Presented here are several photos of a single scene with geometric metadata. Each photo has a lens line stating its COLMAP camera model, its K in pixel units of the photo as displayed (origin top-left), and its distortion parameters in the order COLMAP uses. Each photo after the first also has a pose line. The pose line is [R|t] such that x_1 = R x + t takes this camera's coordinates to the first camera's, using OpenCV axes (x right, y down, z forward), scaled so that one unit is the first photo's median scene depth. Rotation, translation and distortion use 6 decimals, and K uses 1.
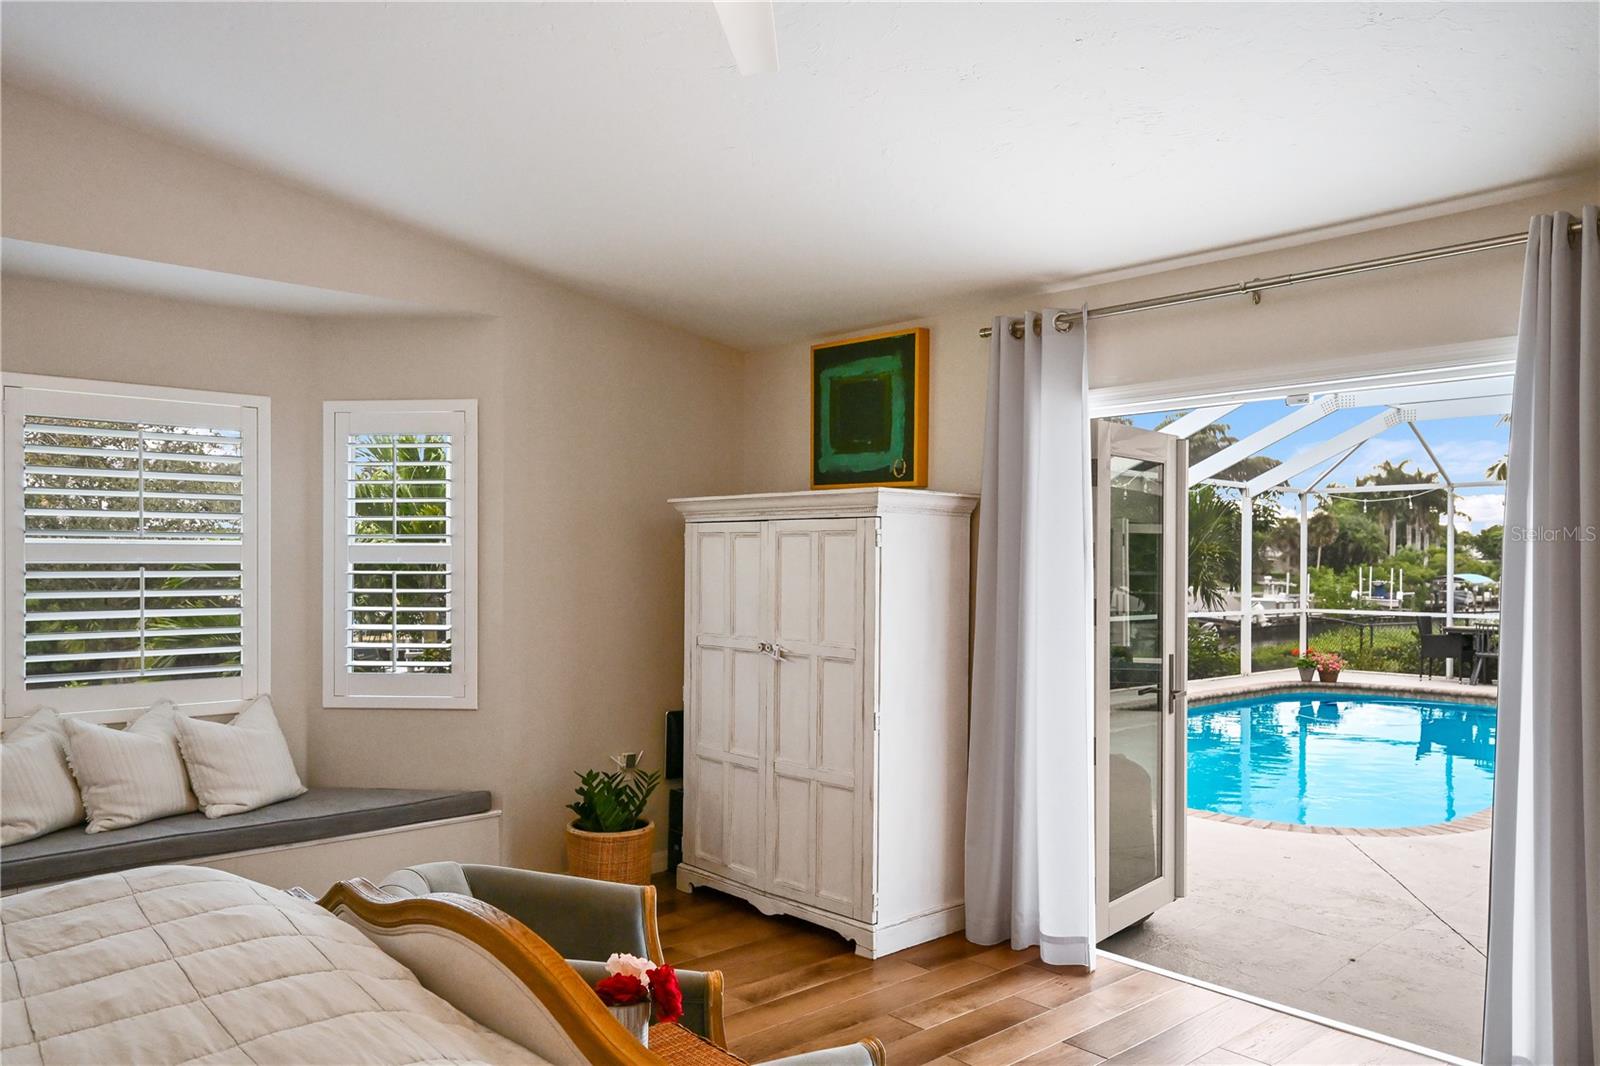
lens RADIAL K [[1136.7, 0, 800.7], [0, 1136.7, 581.7], [0, 0, 1]] dist [-0.001236, 0.000004]
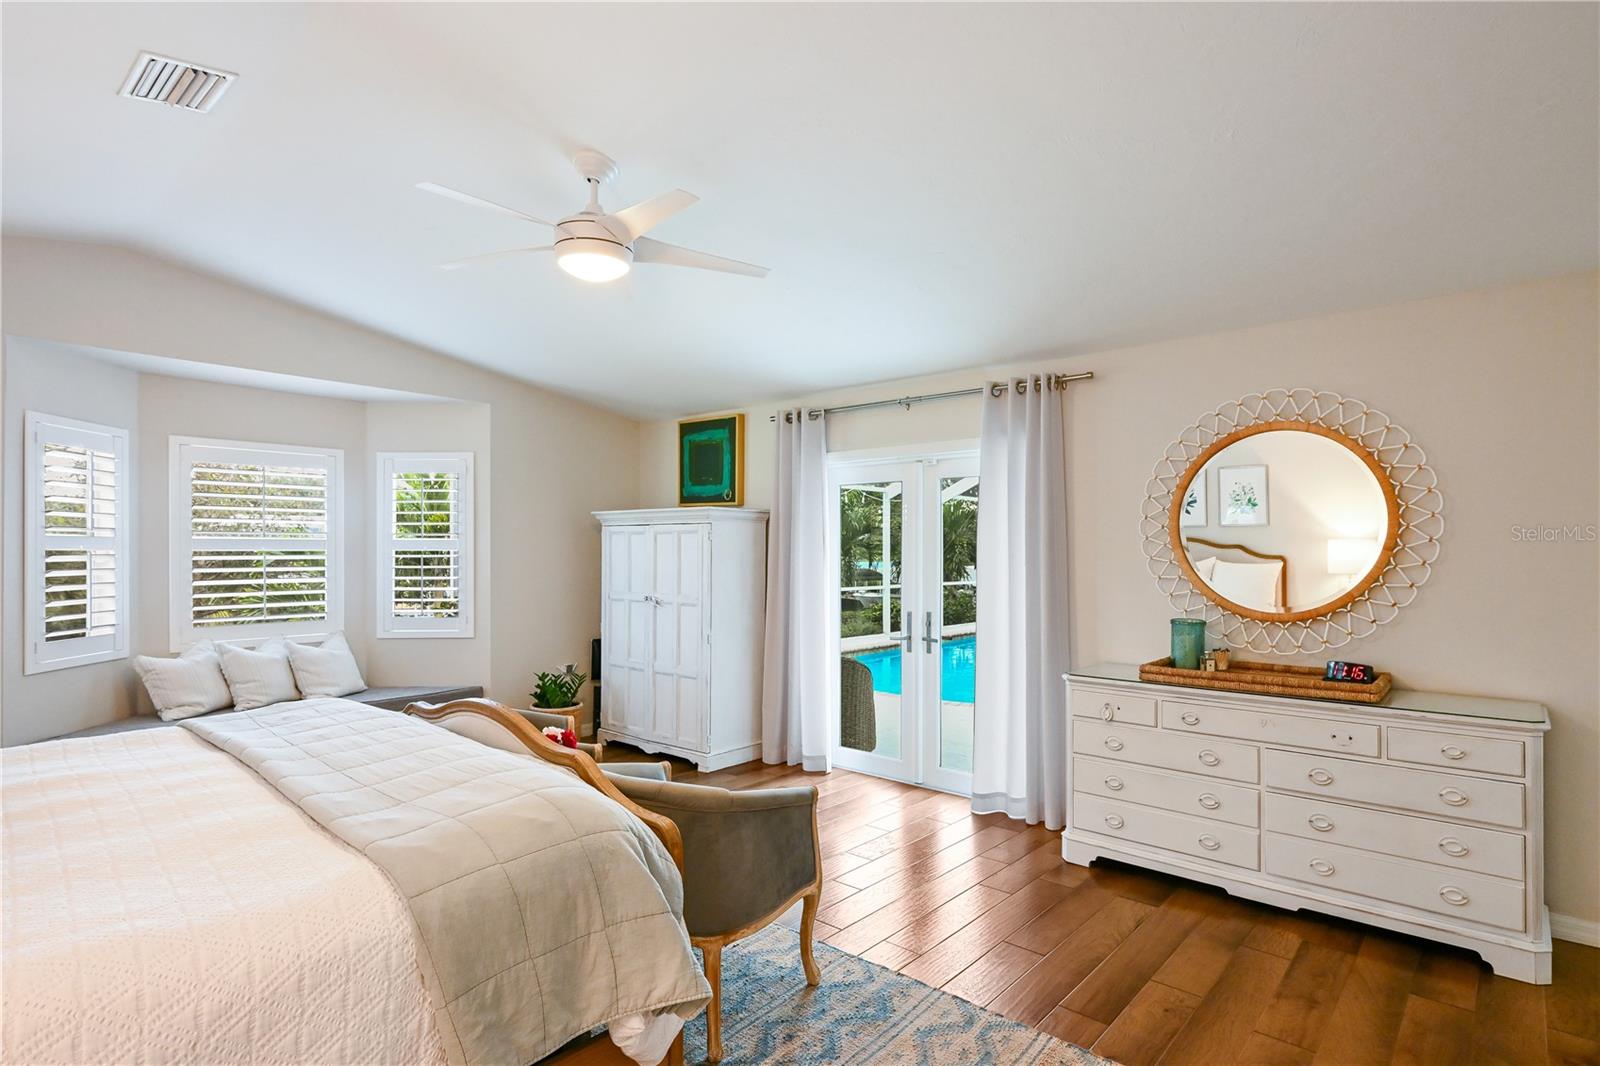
lens RADIAL K [[813.4, 0, 798.0], [0, 813.4, 558.7], [0, 0, 1]] dist [-0.000476, 0.000055]
pose [[0.993886, -0.004427, 0.110323, 0.057235], [0.005346, 0.999953, -0.008036, 0.008167], [-0.110283, 0.008576, 0.993863, -0.242006]]
